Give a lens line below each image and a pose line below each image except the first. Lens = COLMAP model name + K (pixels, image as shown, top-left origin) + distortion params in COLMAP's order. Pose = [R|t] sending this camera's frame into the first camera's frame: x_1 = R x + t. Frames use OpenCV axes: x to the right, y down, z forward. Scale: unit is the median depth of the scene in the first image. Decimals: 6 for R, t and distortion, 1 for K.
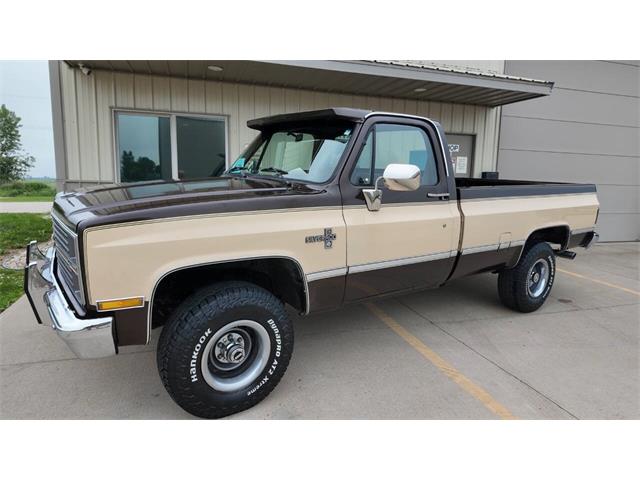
lens RADIAL K [[402.2, 0, 320.0], [0, 402.2, 240.0], [0, 0, 1]] dist [0.058945, -0.066938]
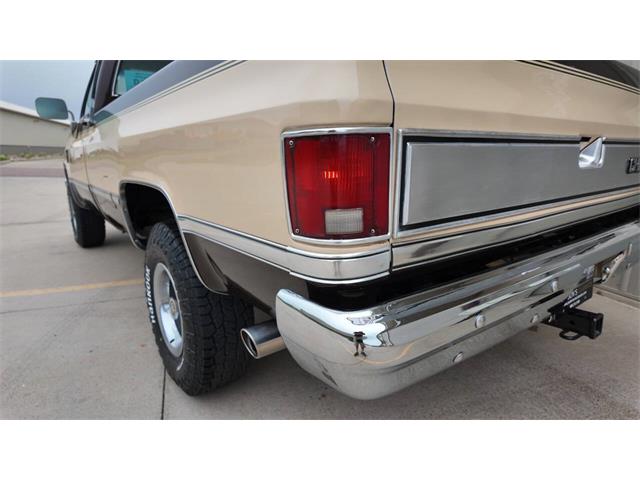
lens RADIAL K [[380.6, 0, 320.0], [0, 380.6, 240.0], [0, 0, 1]] dist [0.003499, 0.001539]
pose [[0.040063, 0.185950, -0.981742, 1.222132], [-0.173511, 0.968898, 0.176437, -0.095351], [0.984017, 0.163274, 0.071081, 1.491327]]
